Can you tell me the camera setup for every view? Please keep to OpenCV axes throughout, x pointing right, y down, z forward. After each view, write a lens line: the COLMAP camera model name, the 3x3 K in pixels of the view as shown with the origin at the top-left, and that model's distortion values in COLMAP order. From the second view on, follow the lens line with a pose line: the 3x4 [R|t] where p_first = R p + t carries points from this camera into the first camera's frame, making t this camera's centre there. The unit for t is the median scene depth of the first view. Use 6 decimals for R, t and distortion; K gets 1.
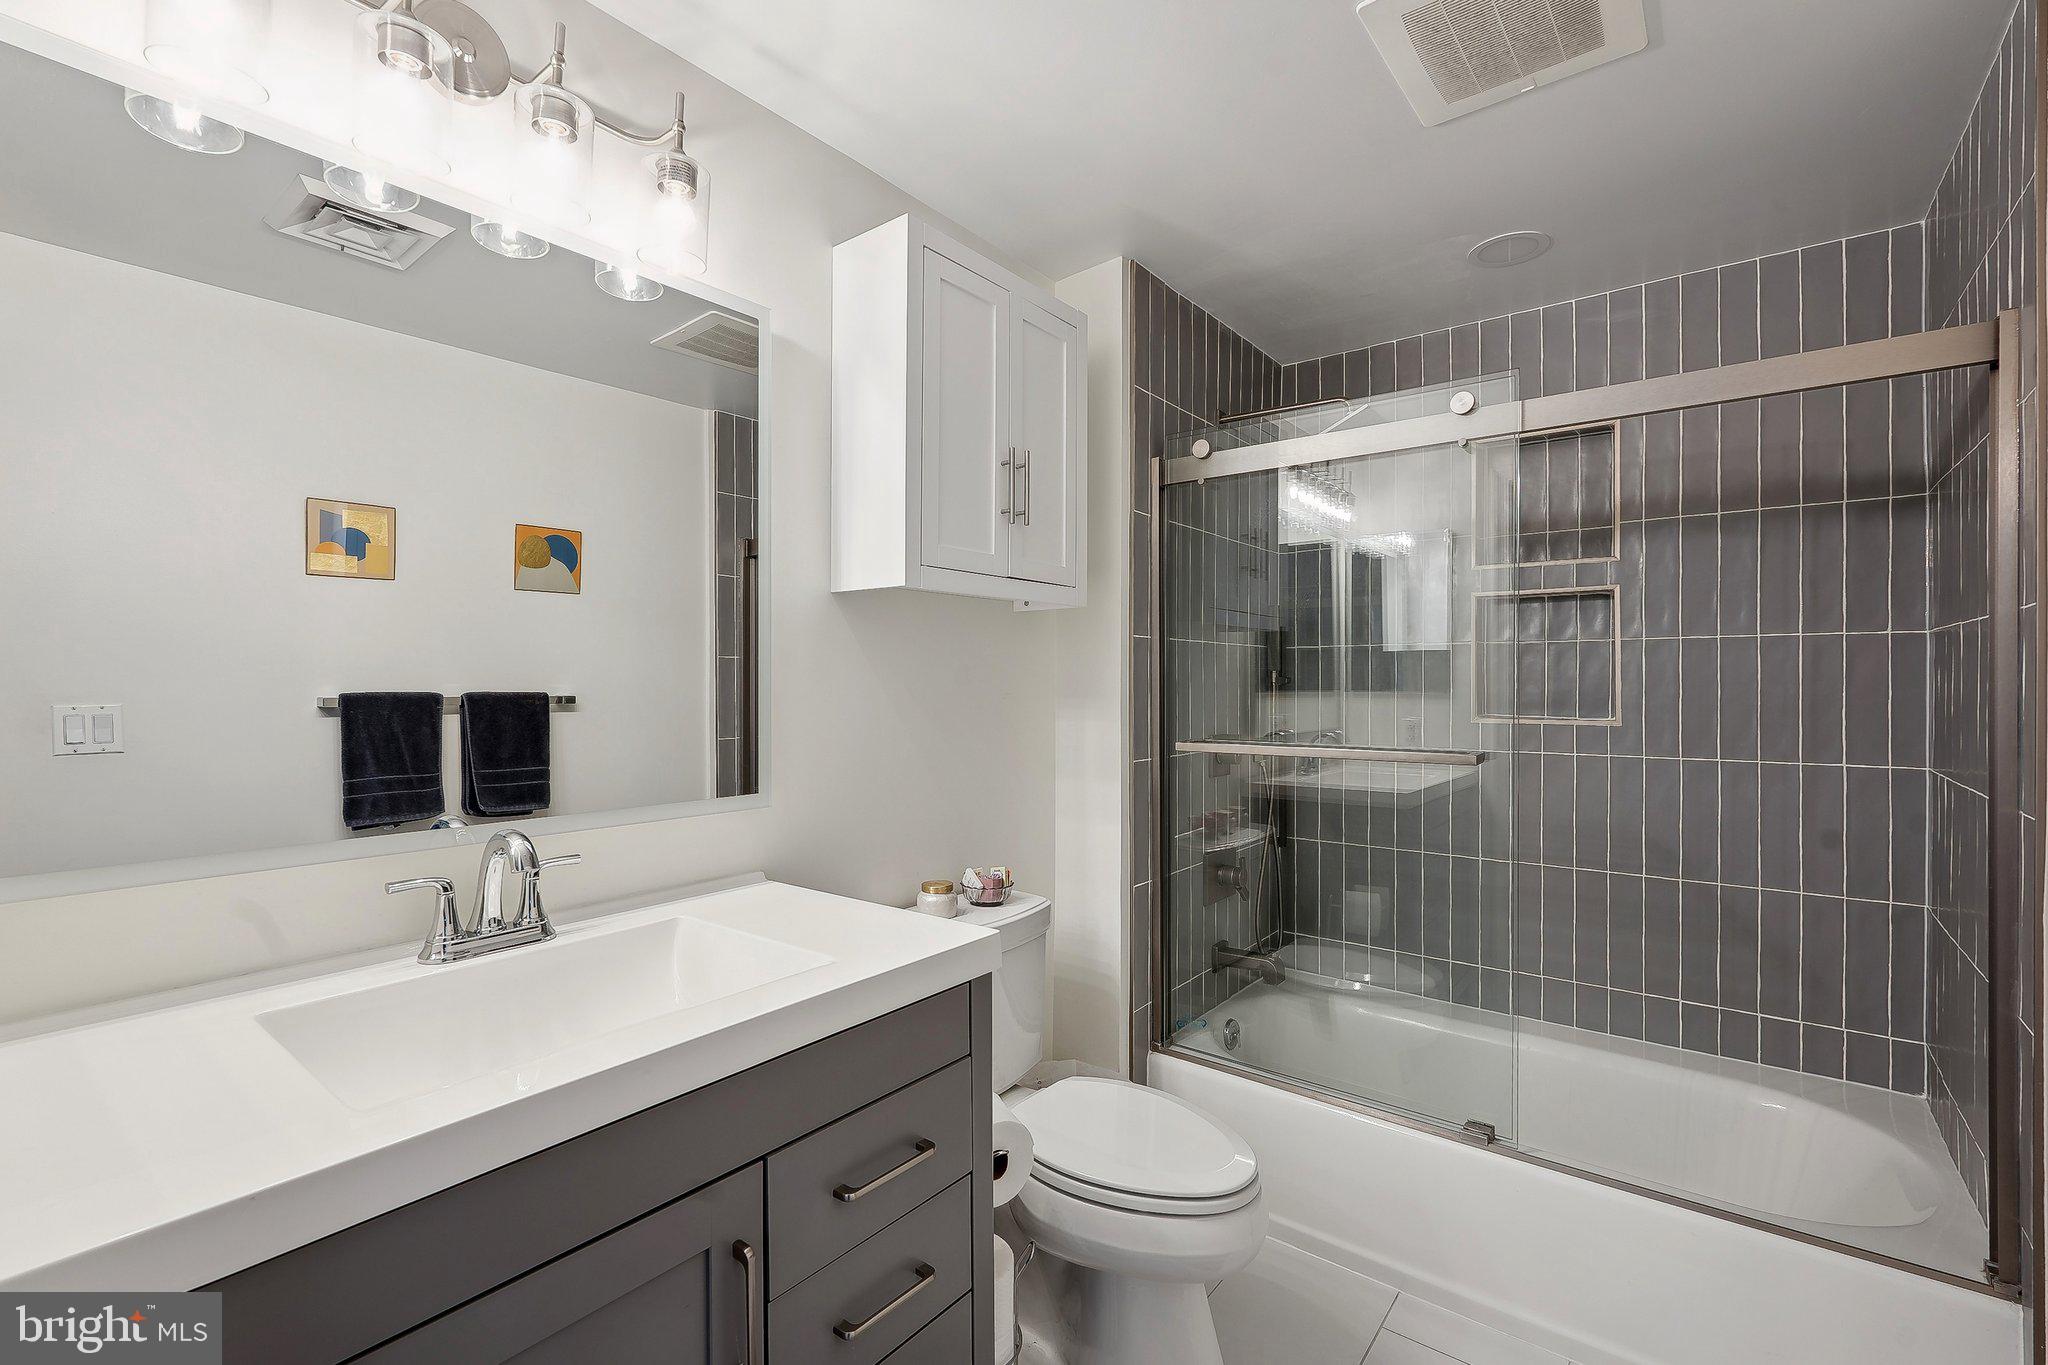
lens RADIAL K [[910.2, 0, 1010.3], [0, 910.2, 676.8], [0, 0, 1]] dist [-0.001493, 0.001457]
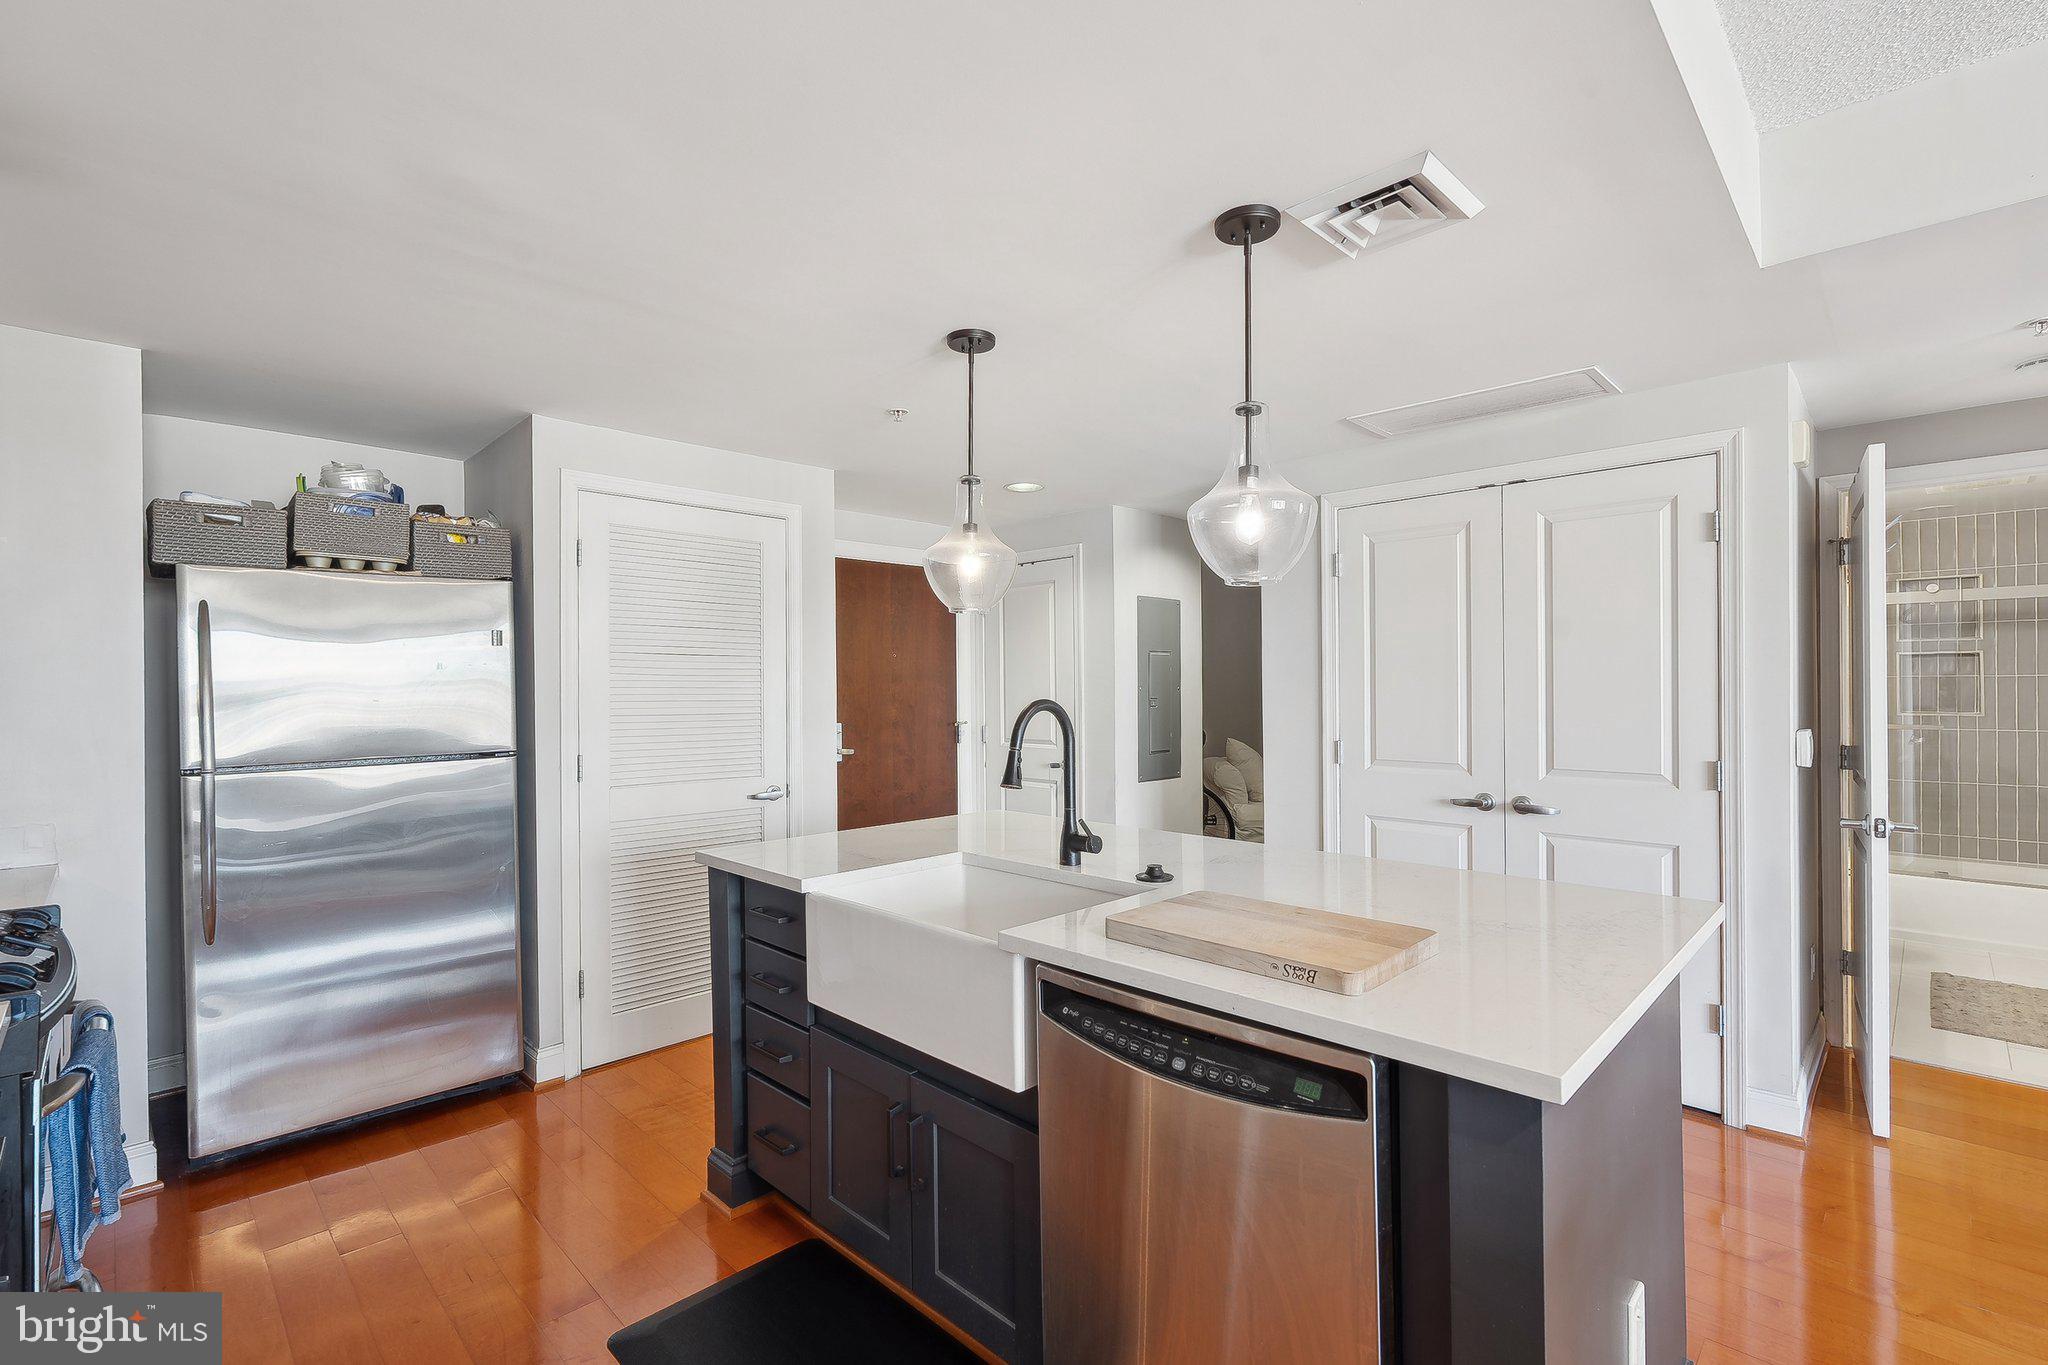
lens RADIAL K [[910.2, 0, 1017.4], [0, 910.2, 693.7], [0, 0, 1]] dist [-0.001493, 0.001457]
pose [[0.994190, -0.011255, -0.107047, -1.371150], [0.011108, 0.999936, -0.001967, -0.018893], [0.107062, 0.000767, 0.994252, -1.385796]]
